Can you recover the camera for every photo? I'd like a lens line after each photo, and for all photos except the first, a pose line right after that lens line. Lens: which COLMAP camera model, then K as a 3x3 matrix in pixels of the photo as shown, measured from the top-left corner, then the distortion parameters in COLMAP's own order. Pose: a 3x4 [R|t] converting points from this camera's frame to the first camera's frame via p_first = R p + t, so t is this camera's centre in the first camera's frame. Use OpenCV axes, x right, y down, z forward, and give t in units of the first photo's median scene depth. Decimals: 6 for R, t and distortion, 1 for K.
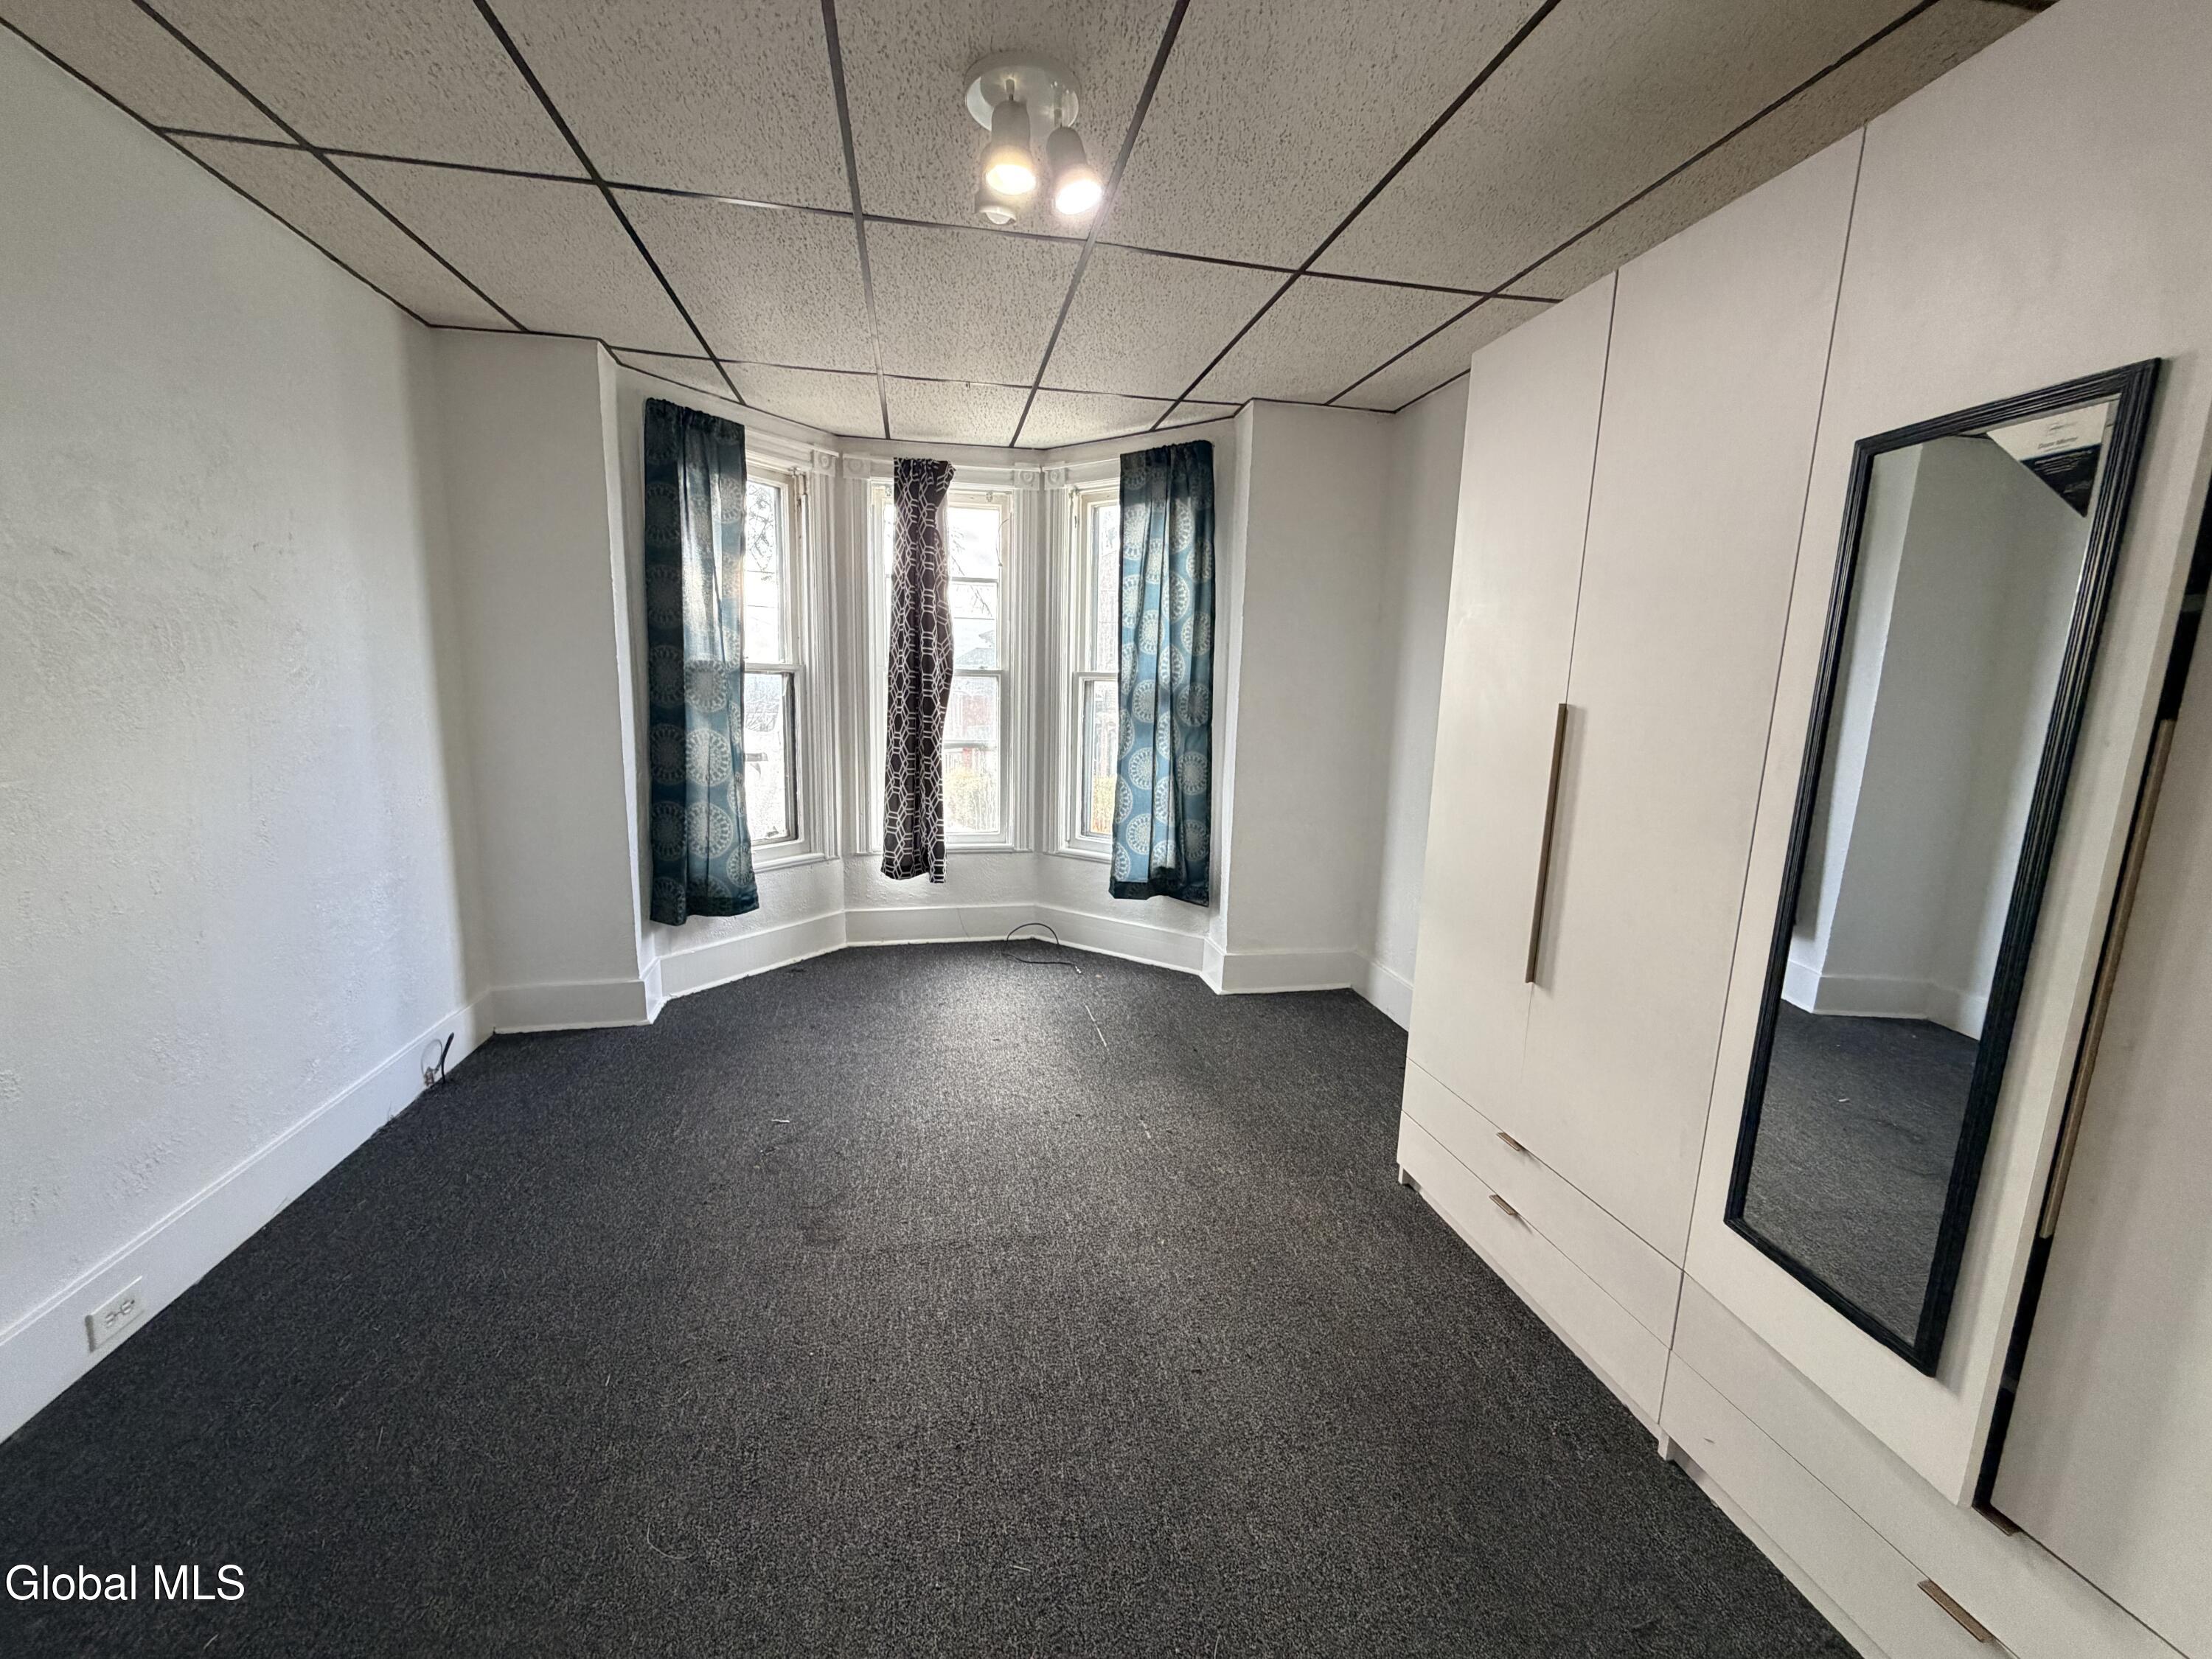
lens RADIAL K [[890.1, 0, 1099.6], [0, 890.1, 860.9], [0, 0, 1]] dist [0.000113, -0.000001]
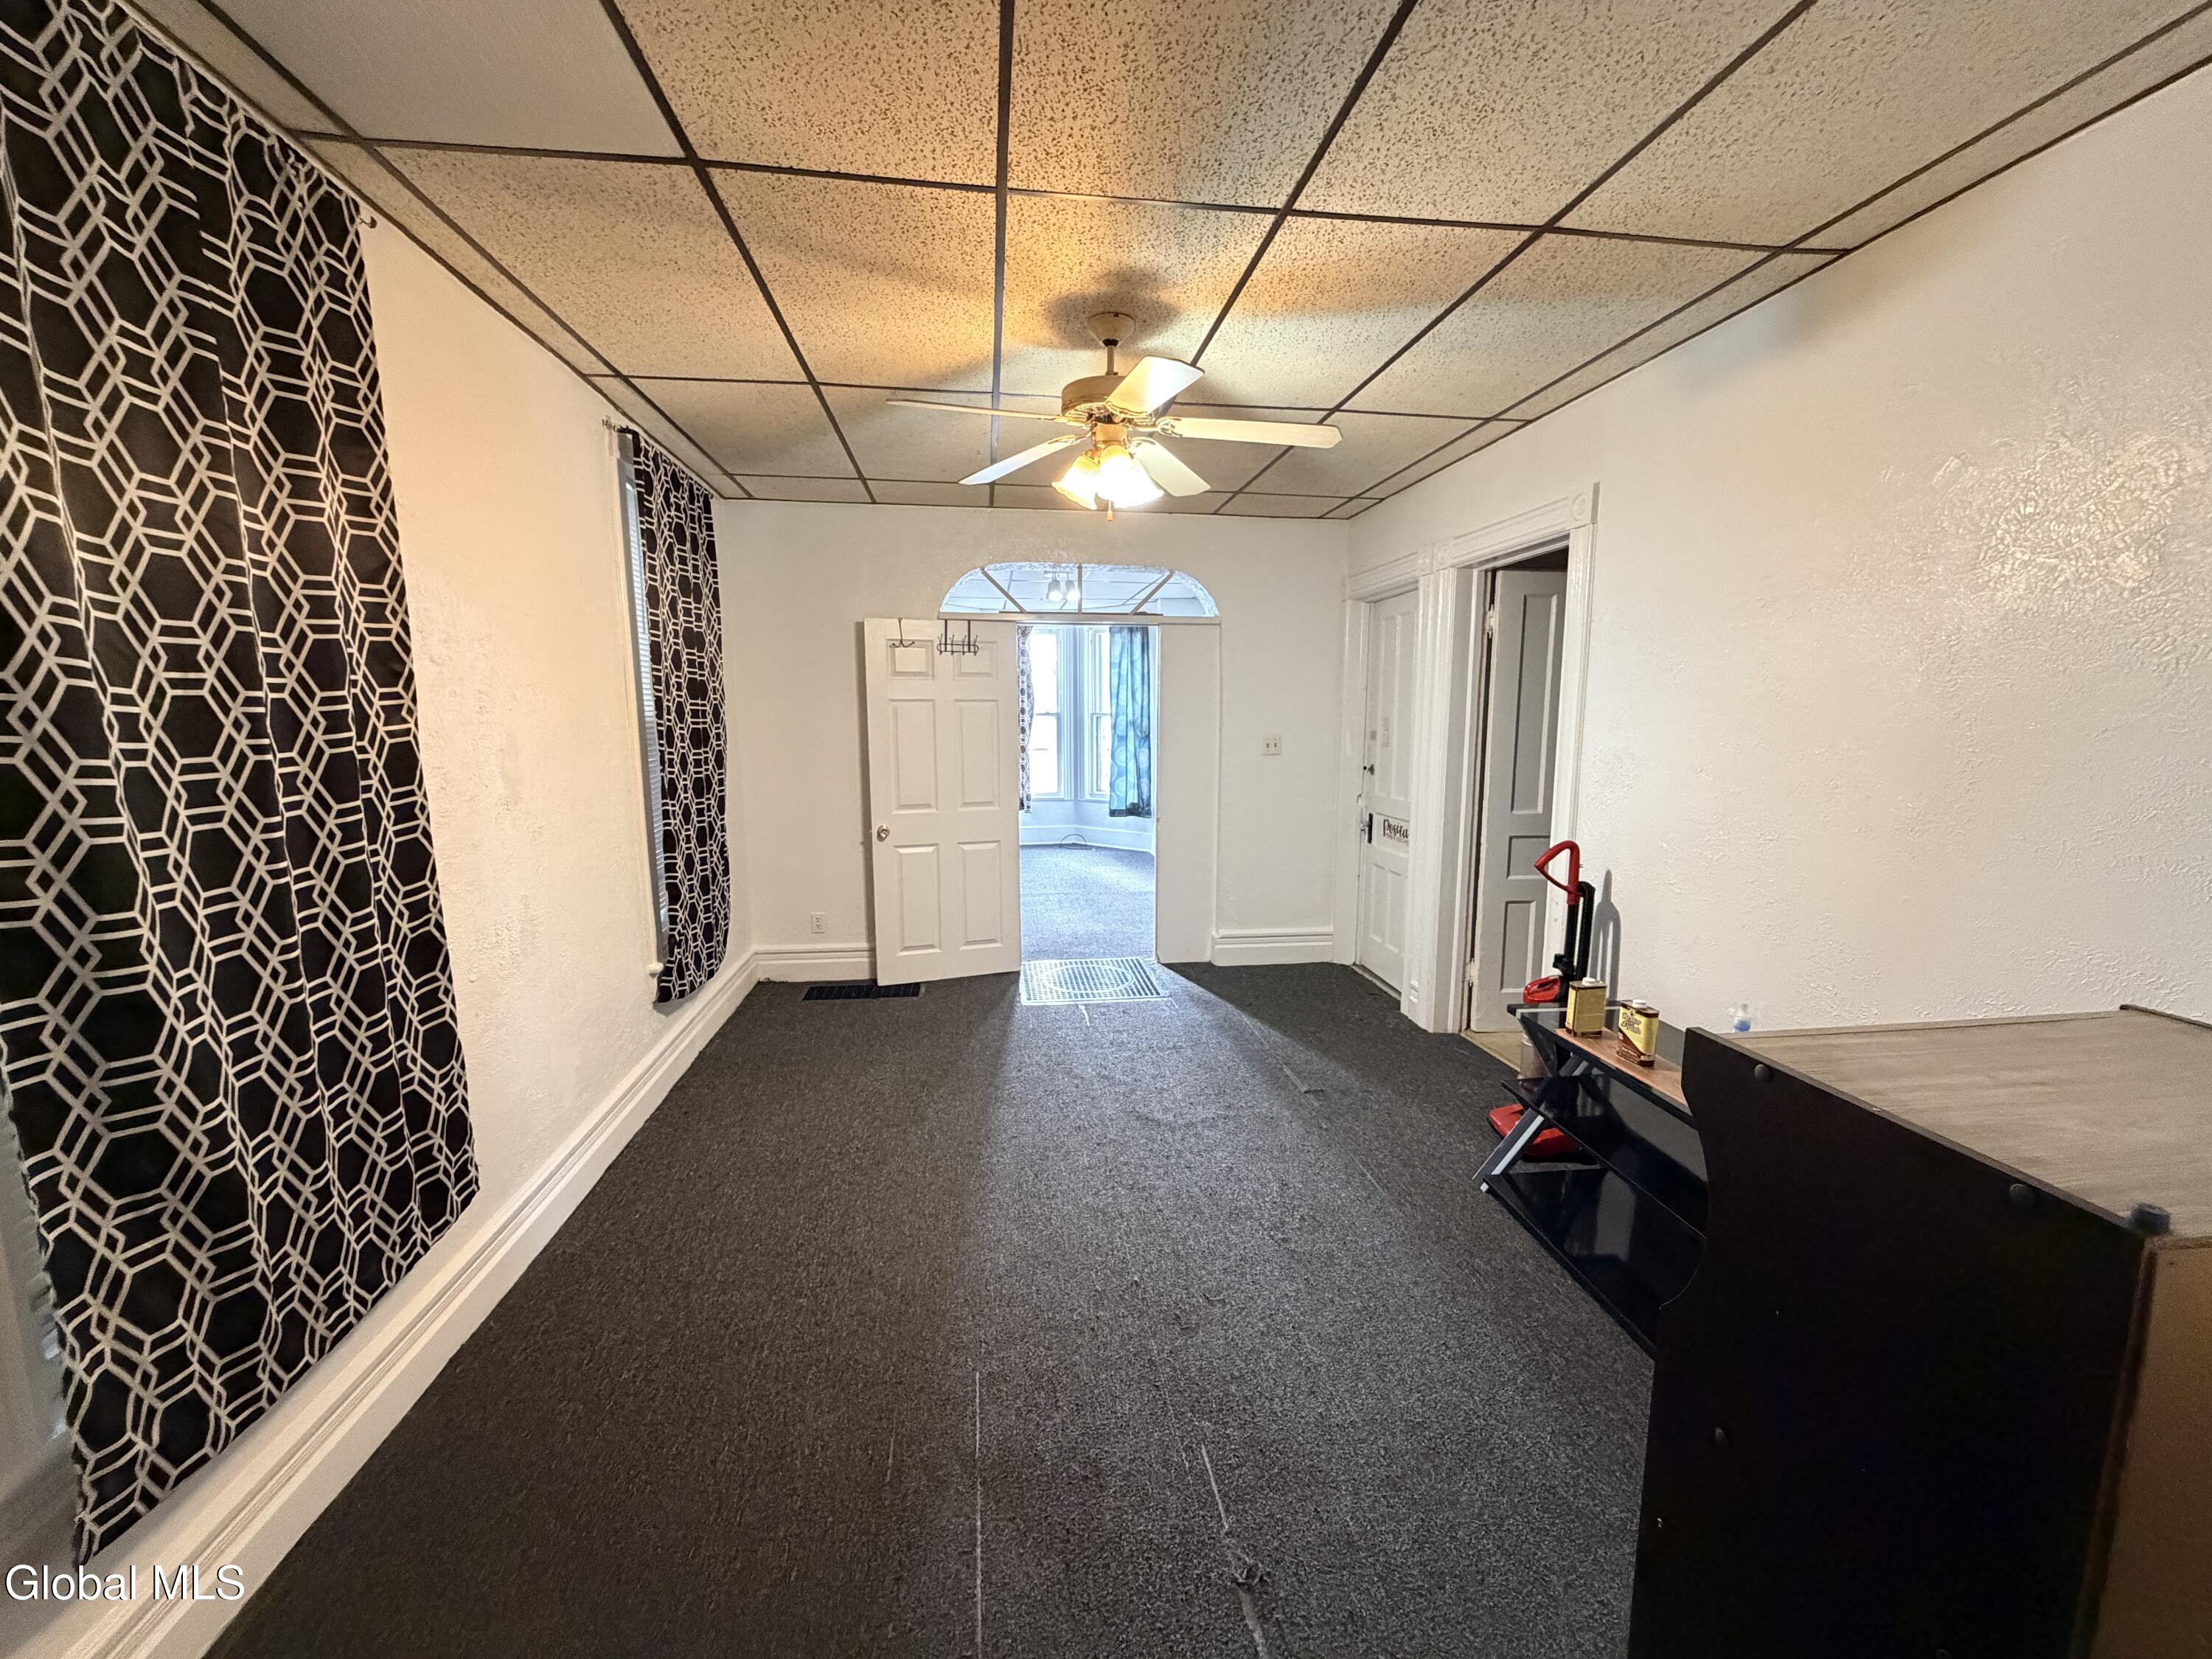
lens RADIAL K [[875.4, 0, 1110.6], [0, 875.4, 832.5], [0, 0, 1]] dist [0.000267, -0.000016]
pose [[0.996254, -0.015471, -0.085076, 0.196984], [0.012059, 0.999108, -0.040474, 0.162316], [0.085626, 0.039296, 0.995552, -1.089256]]
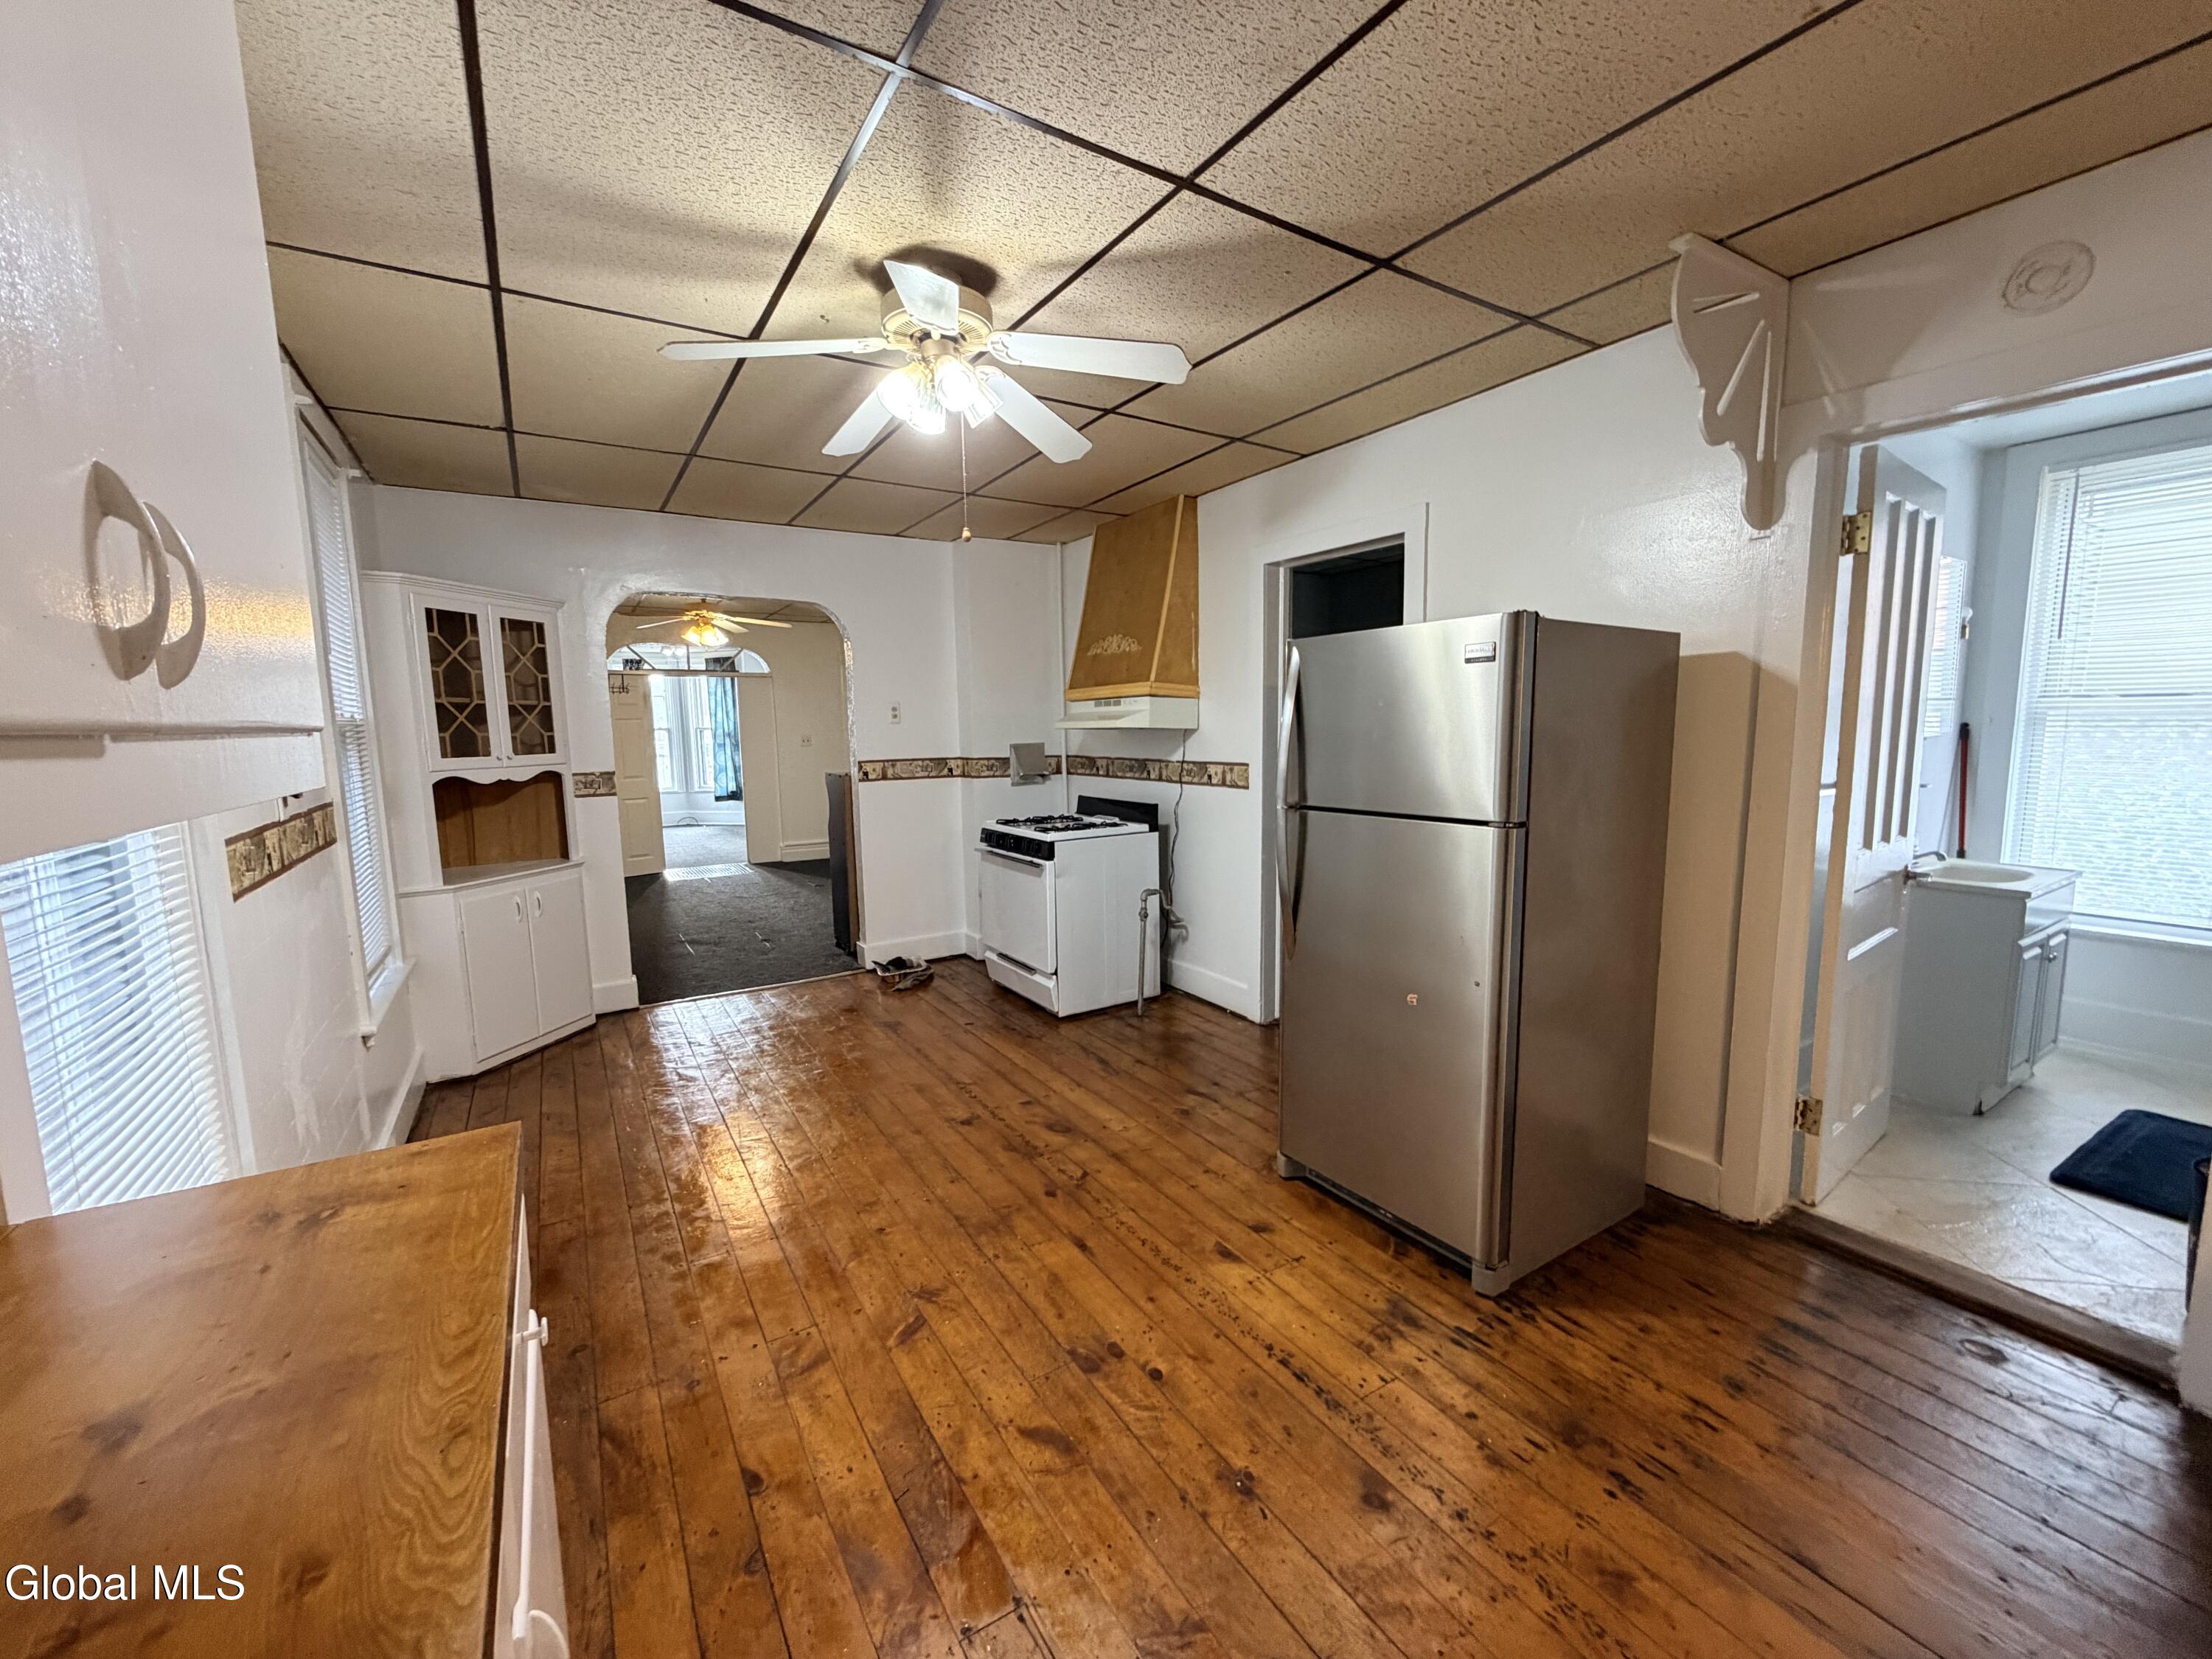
lens RADIAL K [[875.4, 0, 1110.6], [0, 875.4, 832.5], [0, 0, 1]] dist [0.000267, -0.000016]
pose [[0.941150, -0.081843, 0.327931, 0.295579], [0.099275, 0.994381, -0.036742, 0.388574], [-0.323082, 0.067135, 0.943987, -2.222978]]
